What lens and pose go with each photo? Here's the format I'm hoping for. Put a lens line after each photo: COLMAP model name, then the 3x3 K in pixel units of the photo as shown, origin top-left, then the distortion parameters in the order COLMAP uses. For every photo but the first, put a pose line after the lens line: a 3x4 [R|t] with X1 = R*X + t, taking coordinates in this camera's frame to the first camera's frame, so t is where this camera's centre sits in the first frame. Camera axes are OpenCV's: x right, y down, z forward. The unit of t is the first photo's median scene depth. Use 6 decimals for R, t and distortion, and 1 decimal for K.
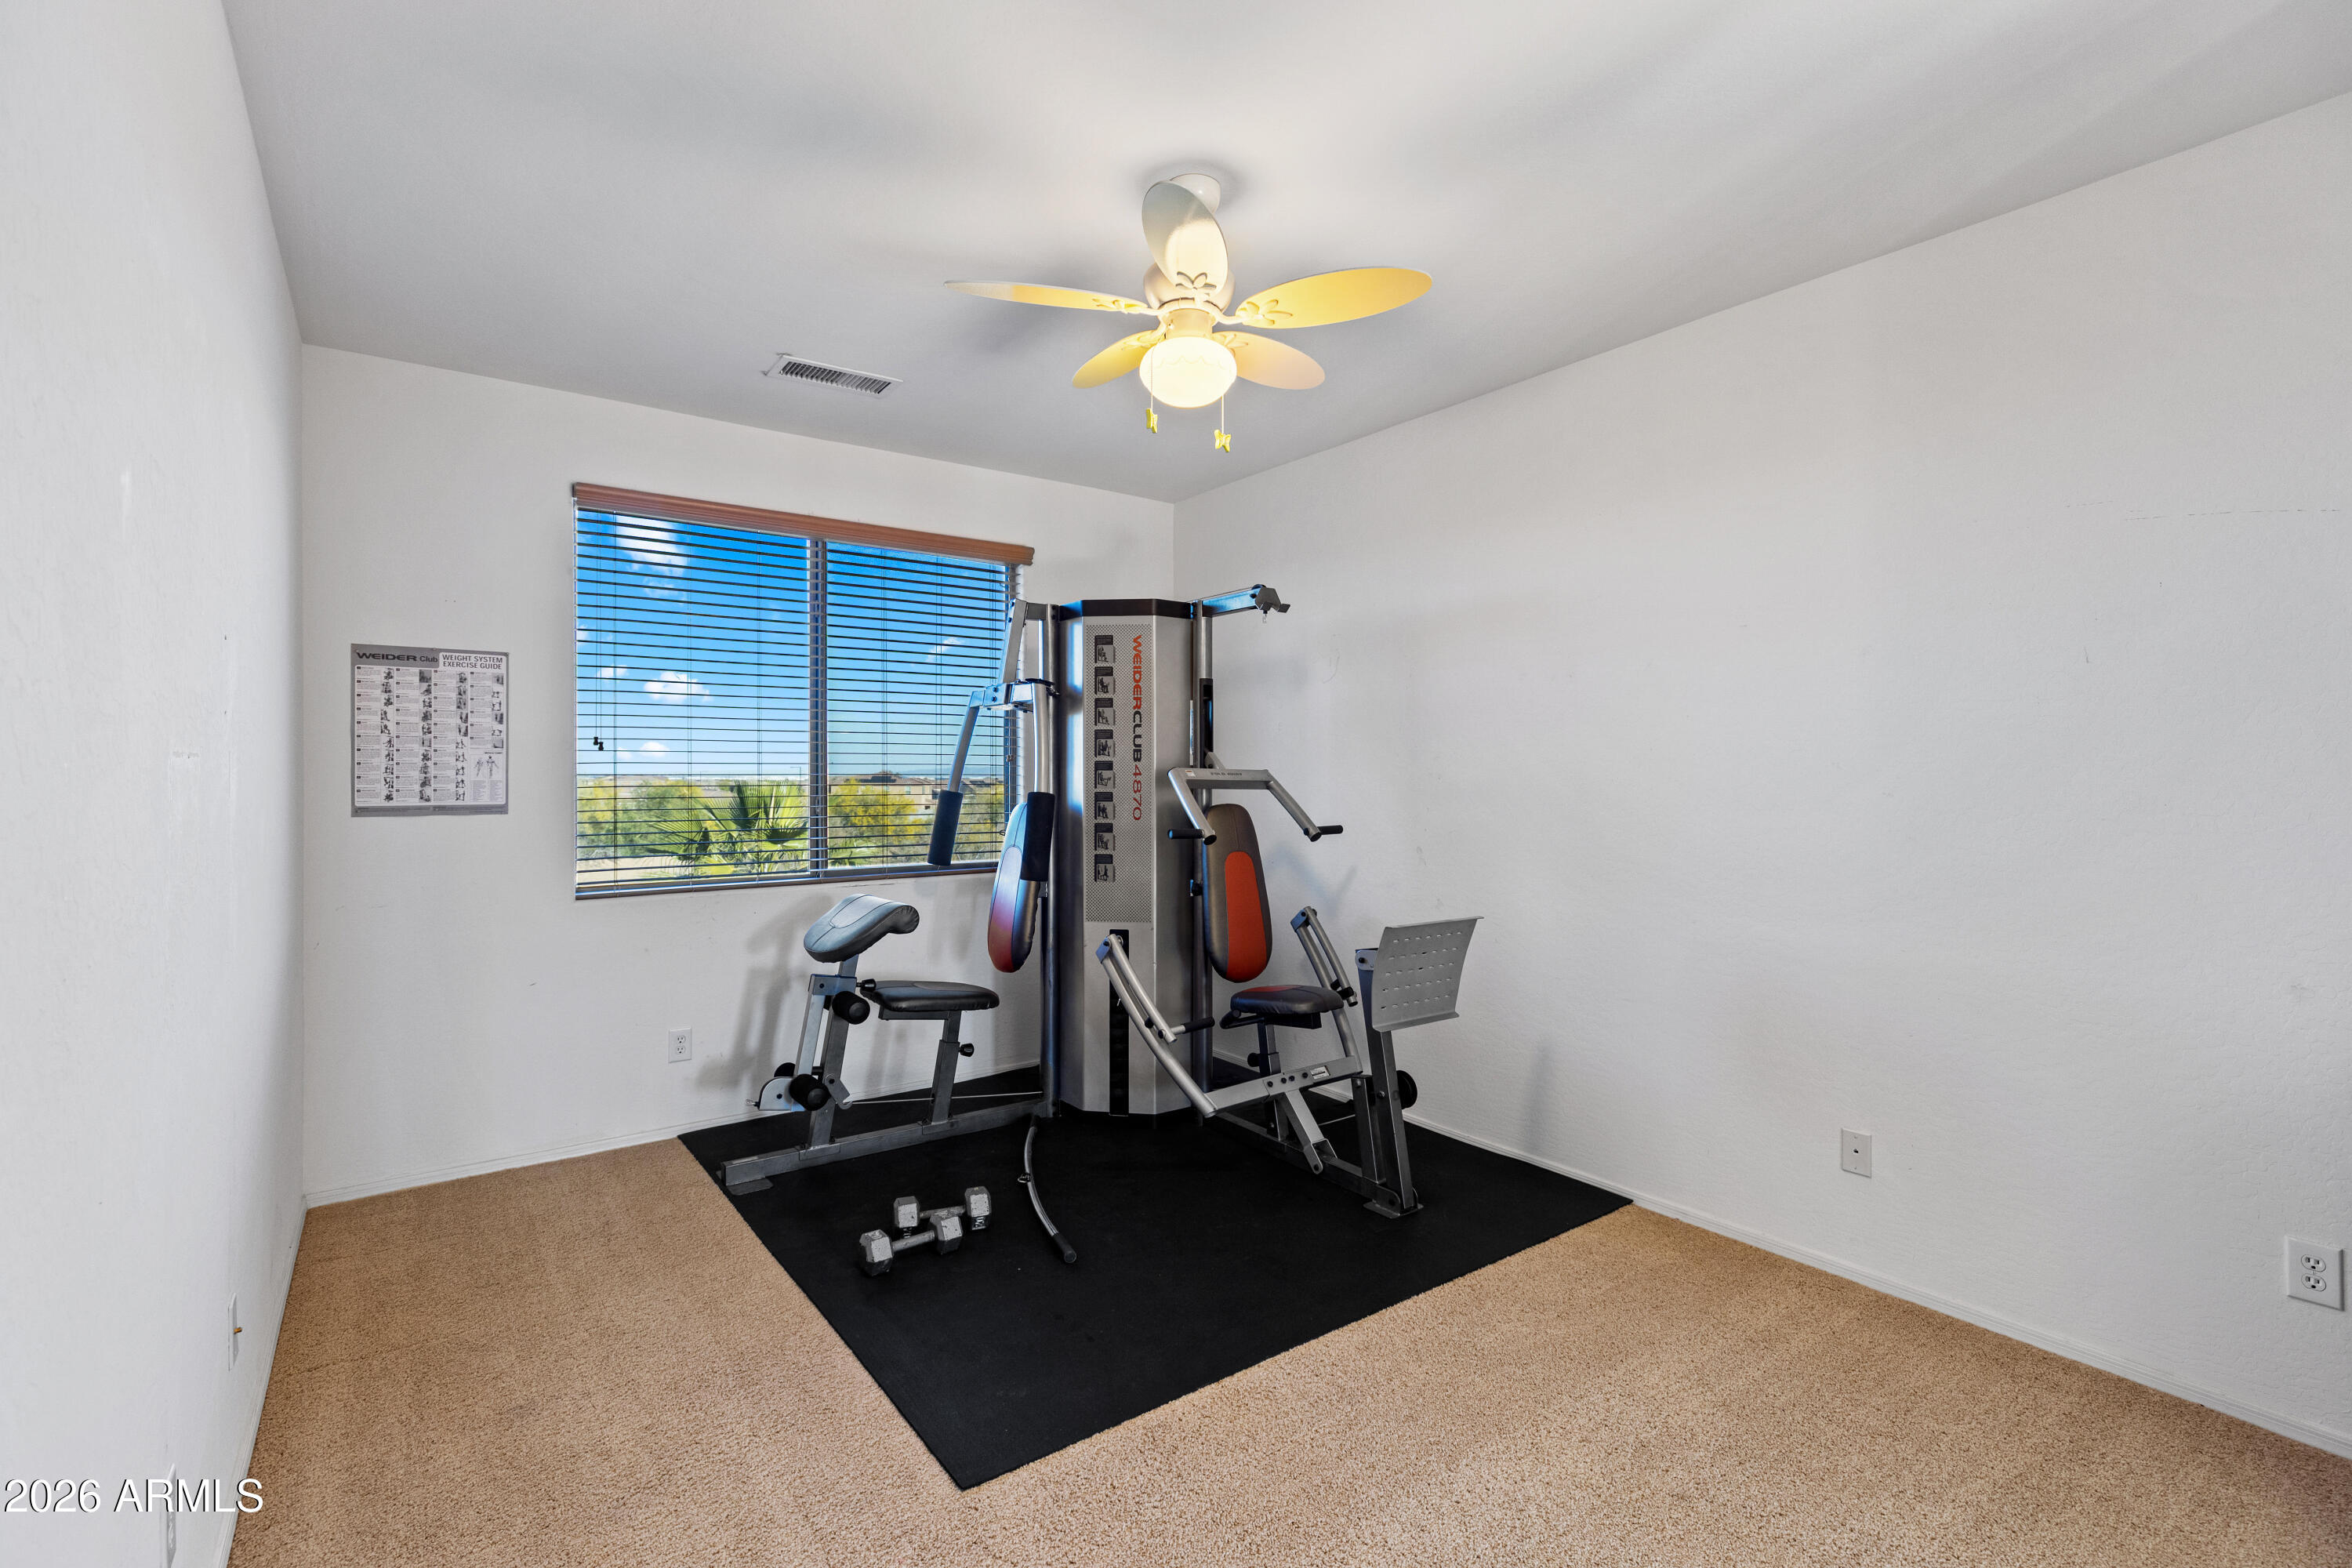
lens RADIAL K [[1069.7, 0, 1171.7], [0, 1069.7, 788.1], [0, 0, 1]] dist [0.003484, -0.000109]
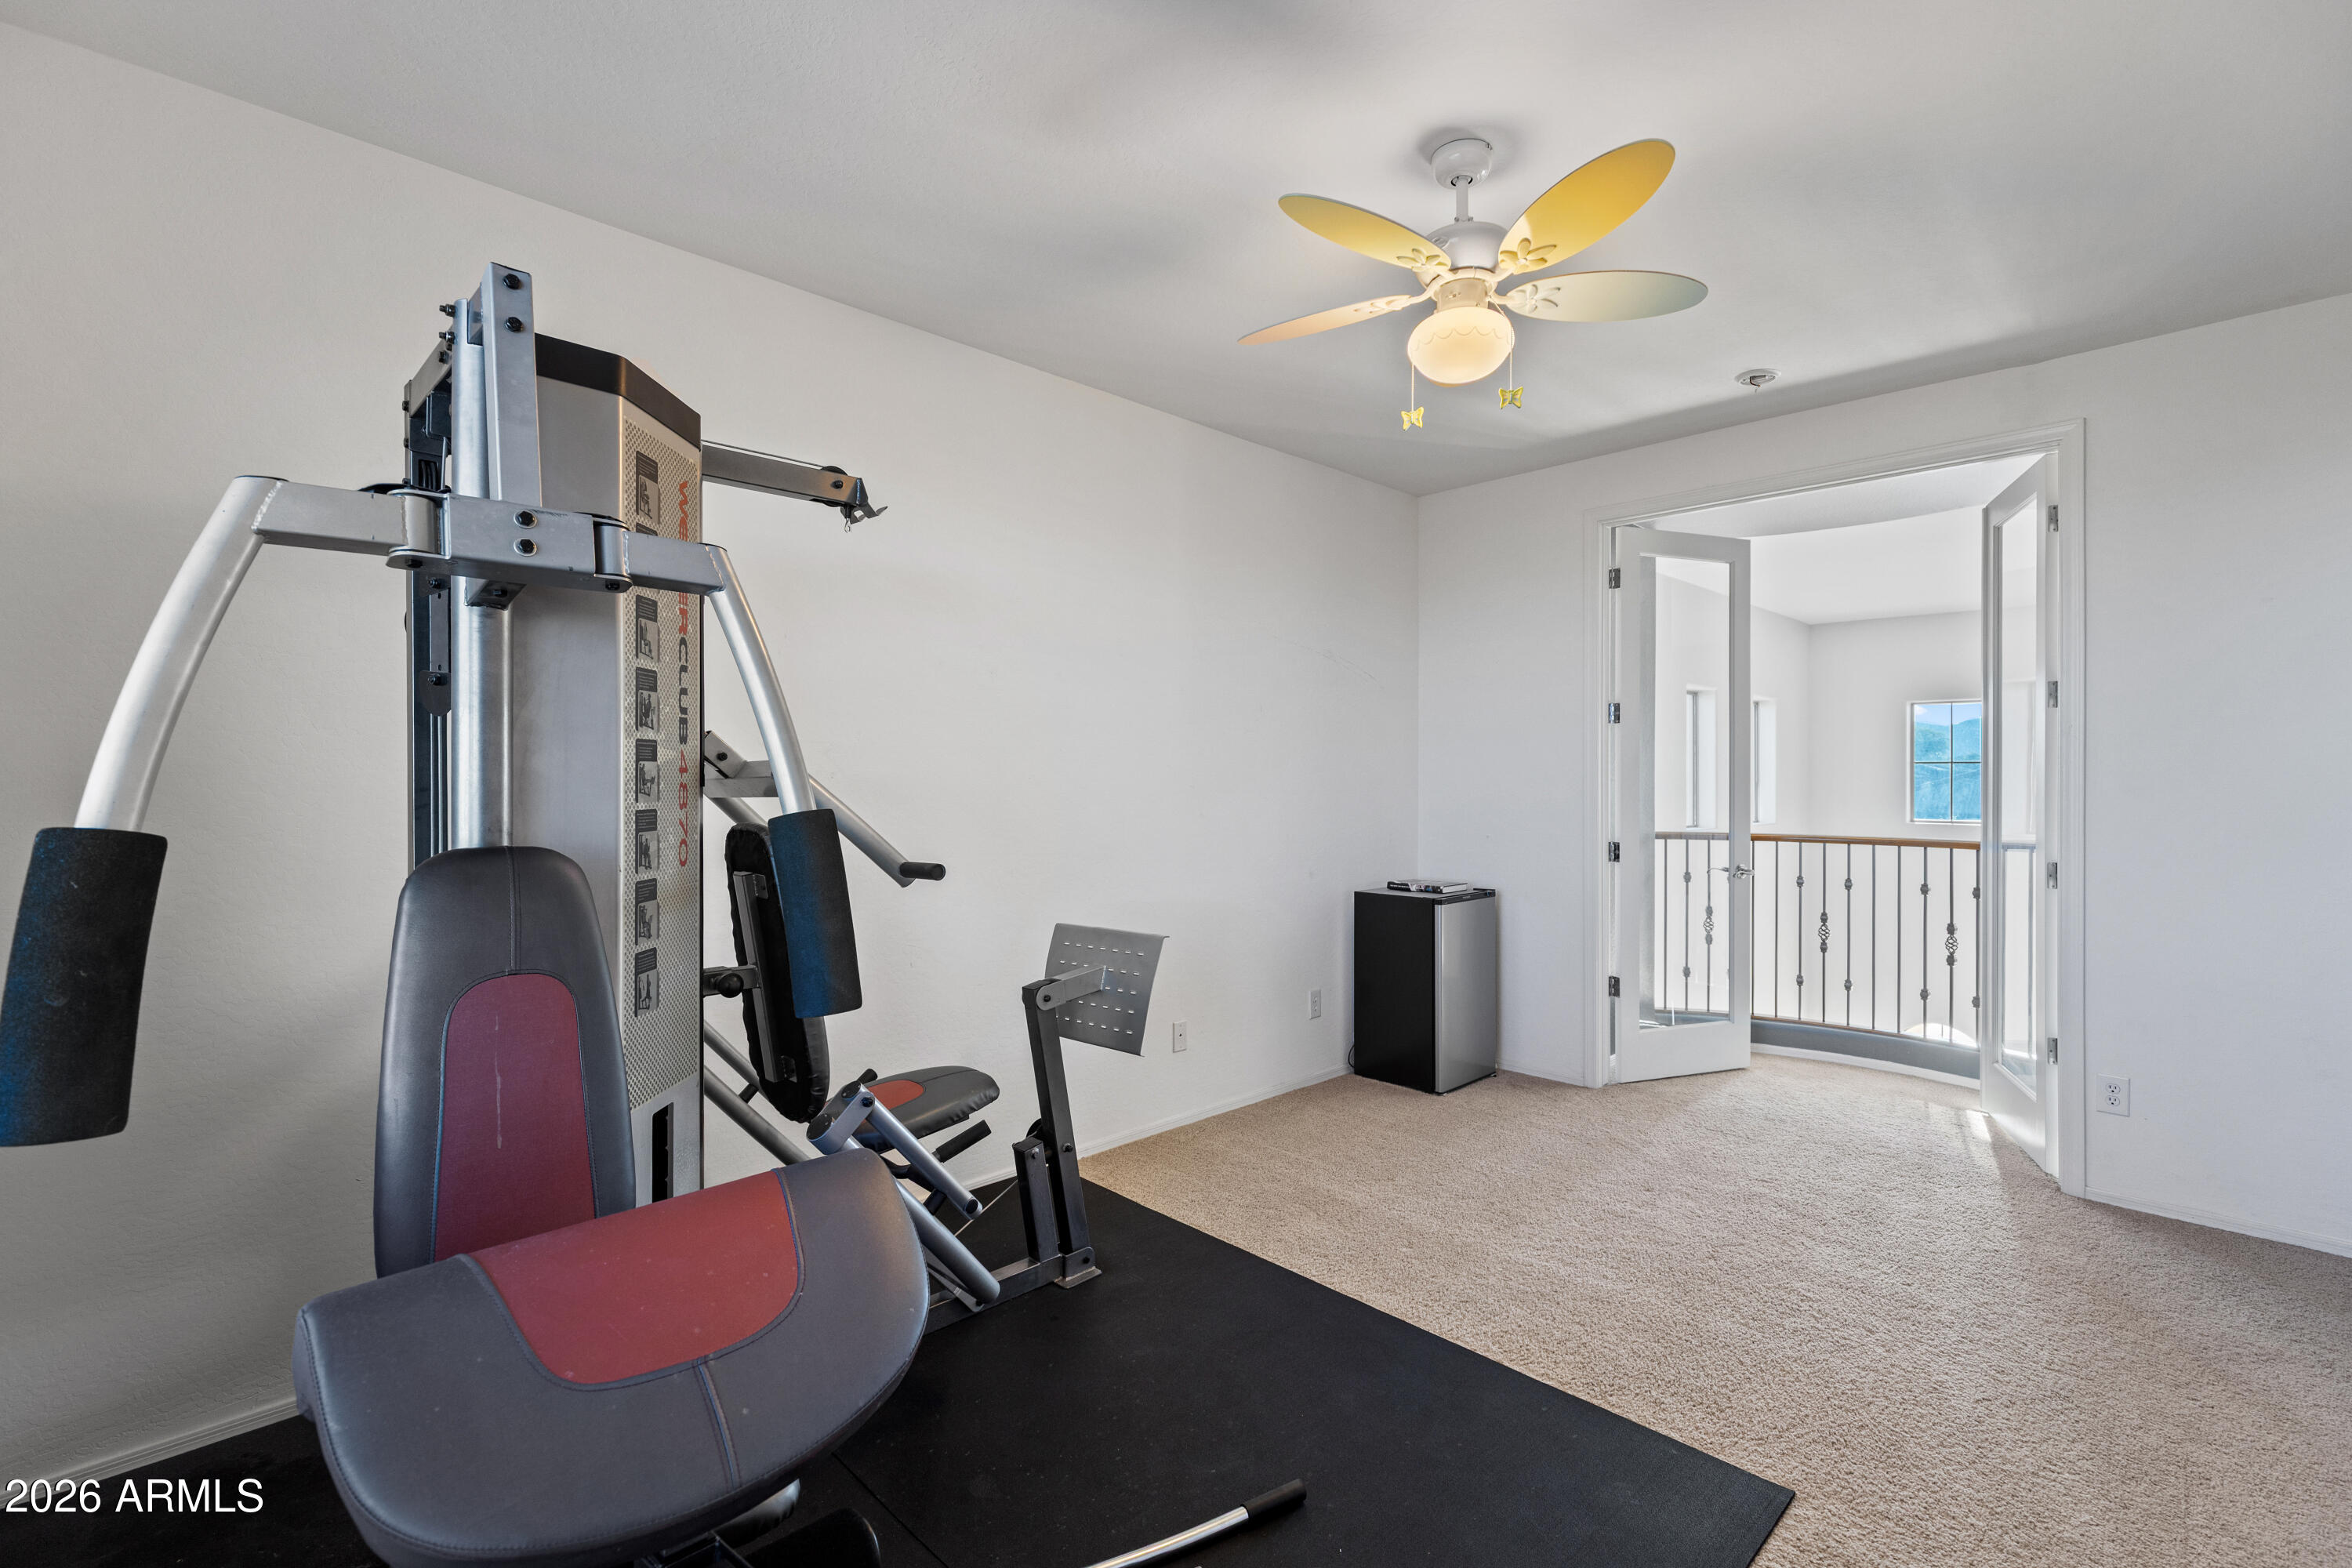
lens RADIAL K [[1069.7, 0, 1170.4], [0, 1069.7, 773.7], [0, 0, 1]] dist [0.003484, -0.000109]
pose [[-0.159833, 0.001735, 0.987143, -0.663456], [0.011730, 0.999931, 0.000142, -0.011247], [-0.987074, 0.011602, -0.159842, 1.052984]]
